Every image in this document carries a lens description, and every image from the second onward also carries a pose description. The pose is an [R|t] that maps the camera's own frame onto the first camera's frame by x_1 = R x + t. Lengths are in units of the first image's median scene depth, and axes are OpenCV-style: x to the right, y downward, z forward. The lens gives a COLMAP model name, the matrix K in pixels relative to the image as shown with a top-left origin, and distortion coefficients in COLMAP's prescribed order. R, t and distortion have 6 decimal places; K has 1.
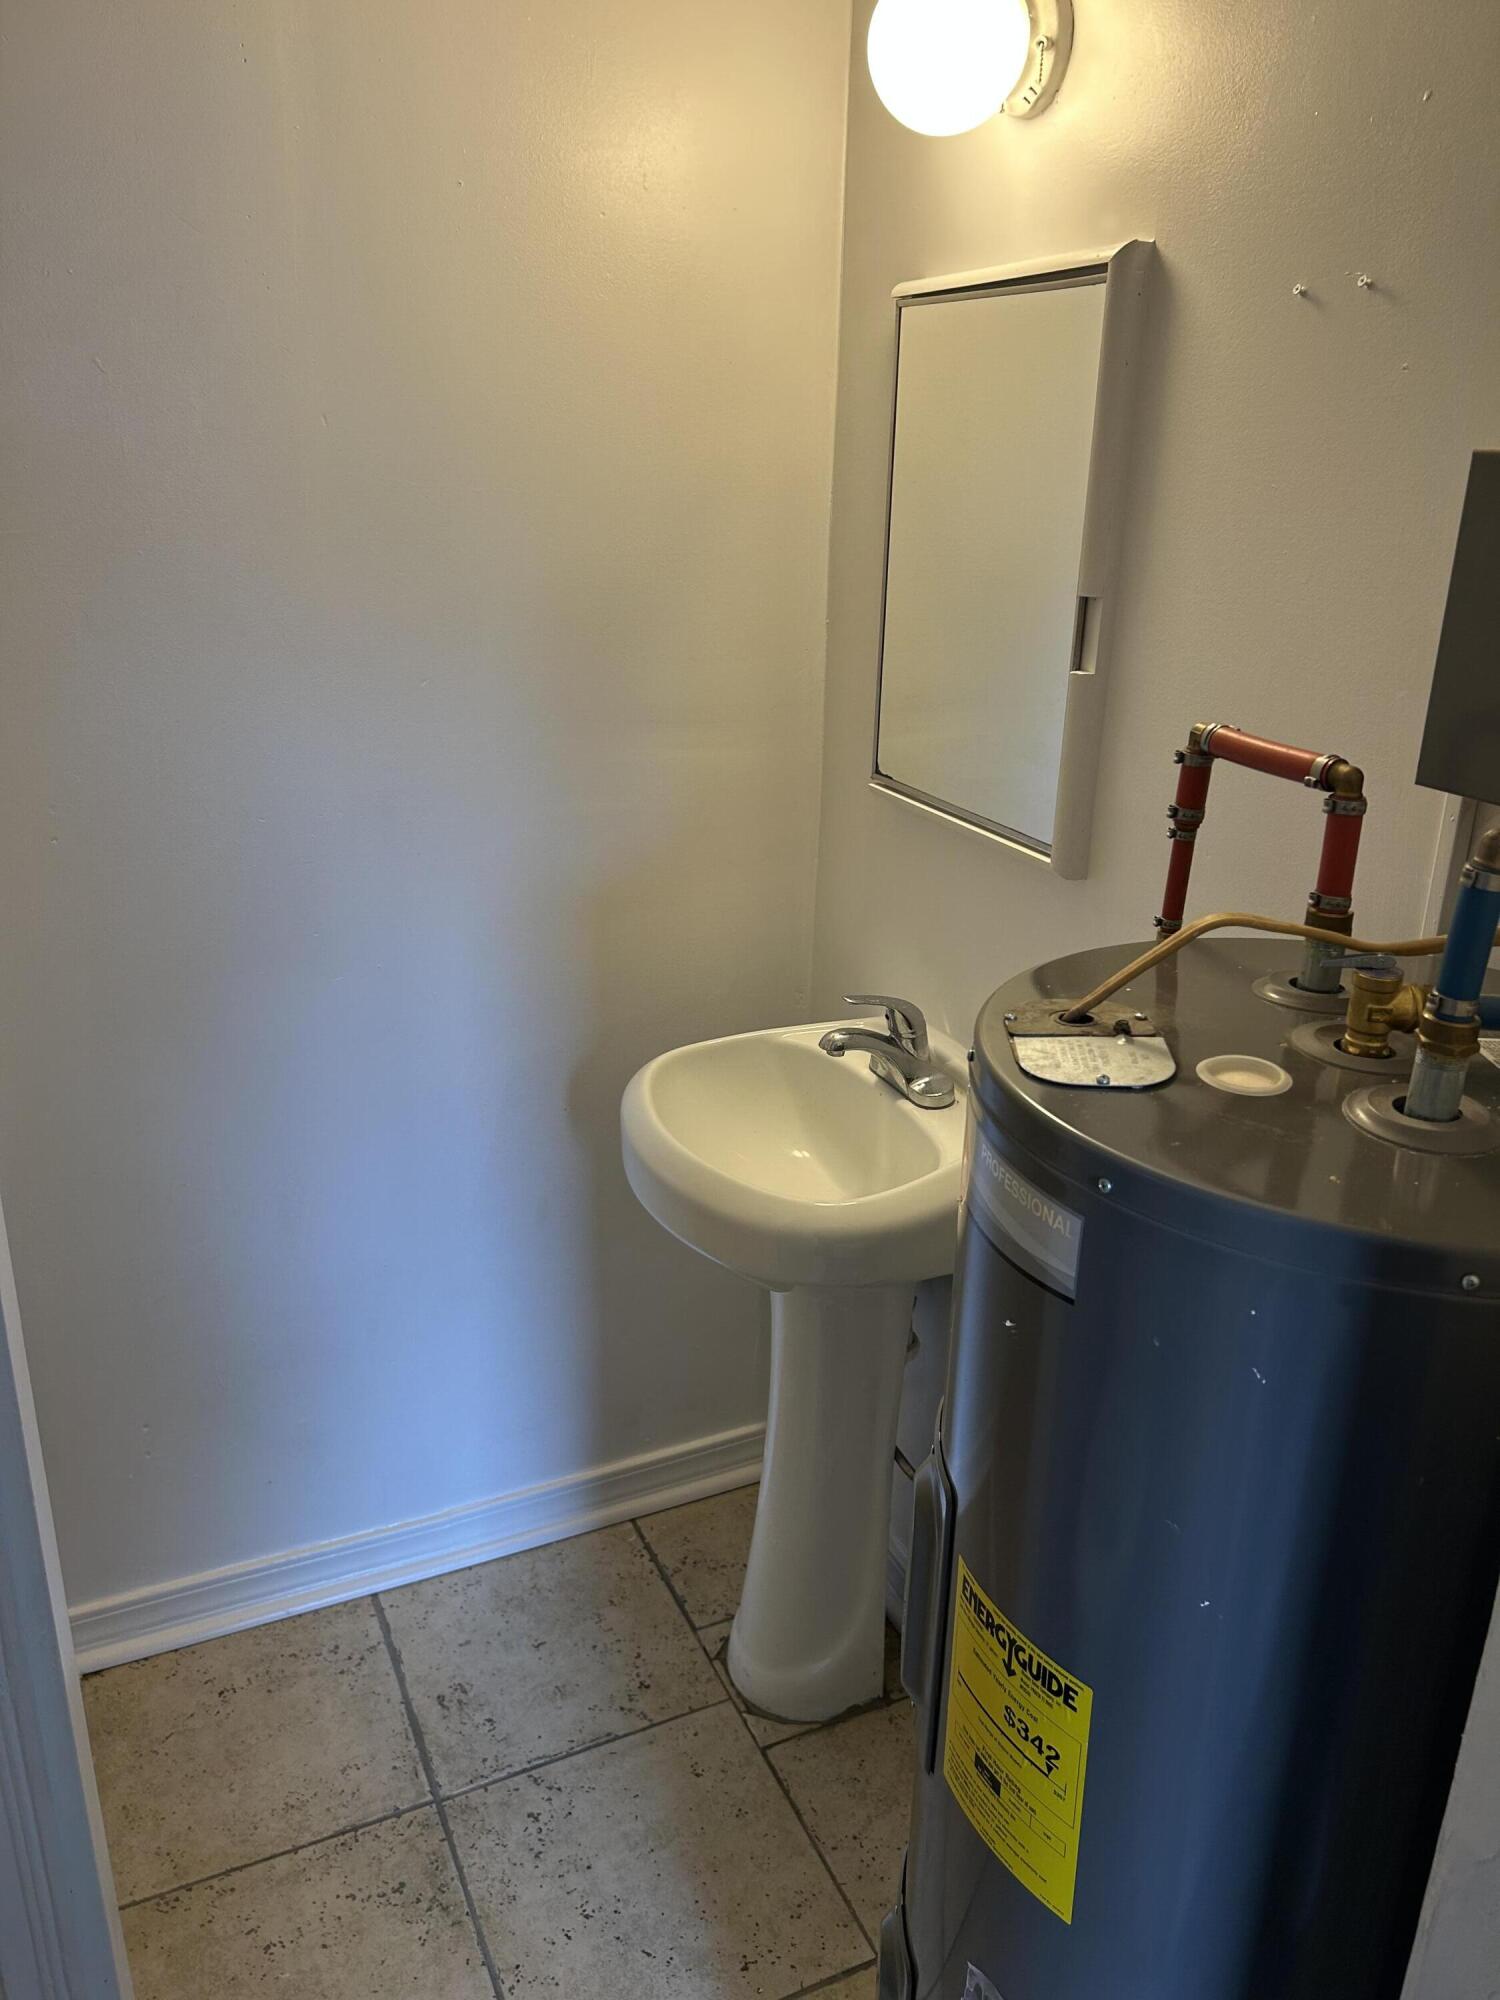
lens RADIAL K [[1517.2, 0, 750.0], [0, 1517.2, 1000.0], [0, 0, 1]] dist [0.057918, -0.064041]
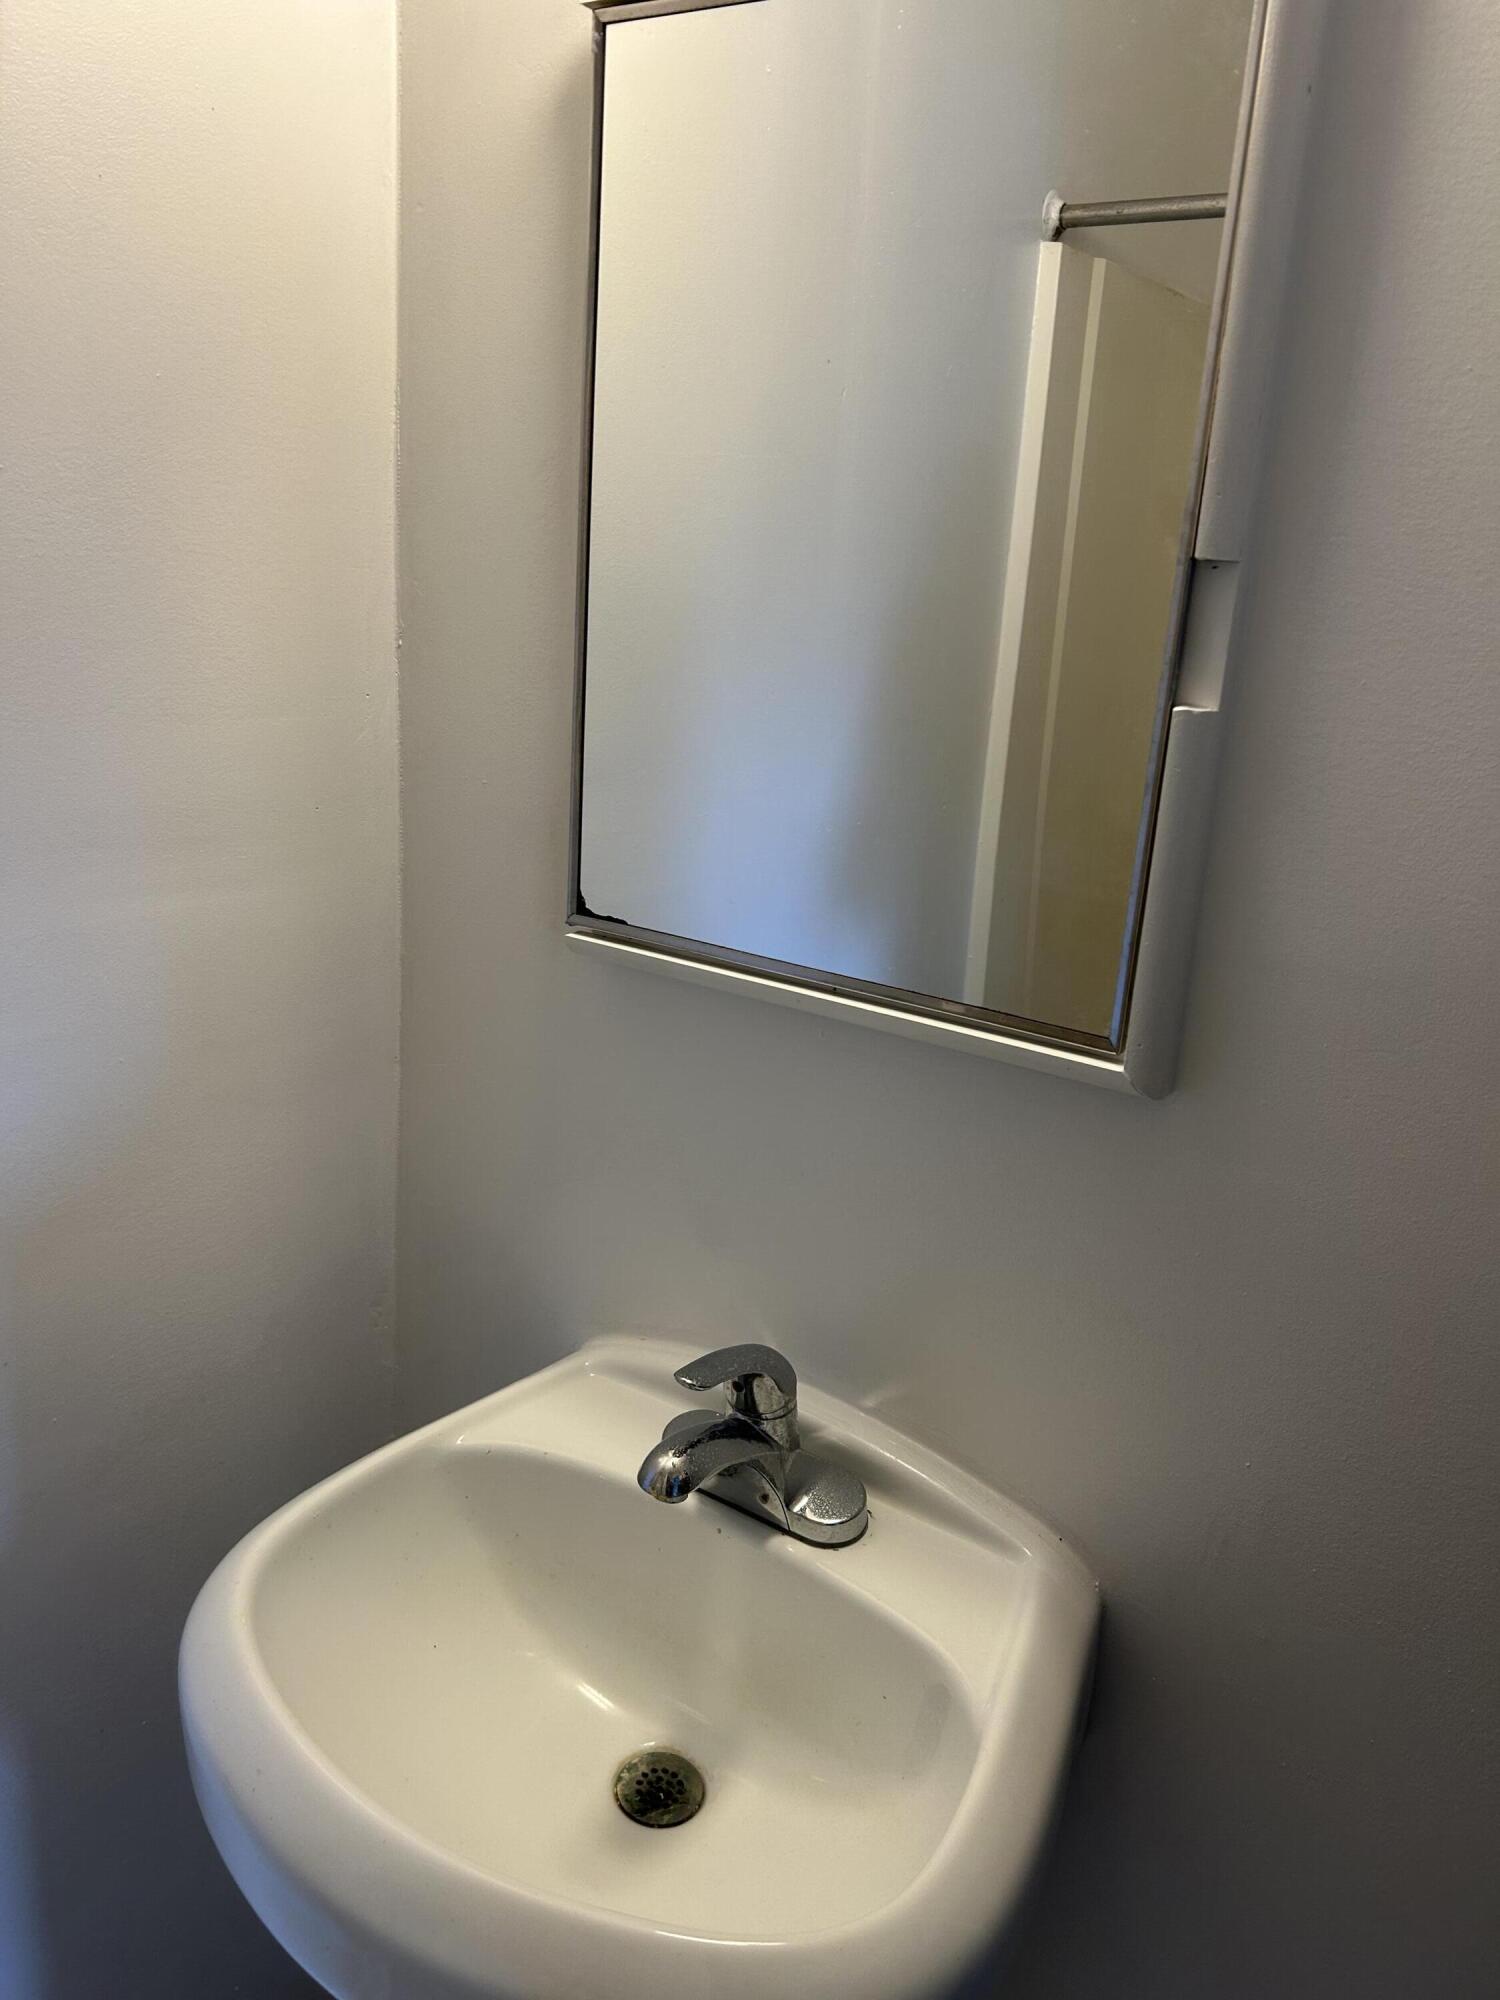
lens RADIAL K [[1517.2, 0, 750.0], [0, 1517.2, 1000.0], [0, 0, 1]] dist [0.057918, -0.064041]
pose [[0.854882, -0.106129, 0.507851, -0.152496], [0.132954, 0.990981, -0.016716, -0.108271], [-0.501497, 0.081811, 0.861283, 0.539122]]
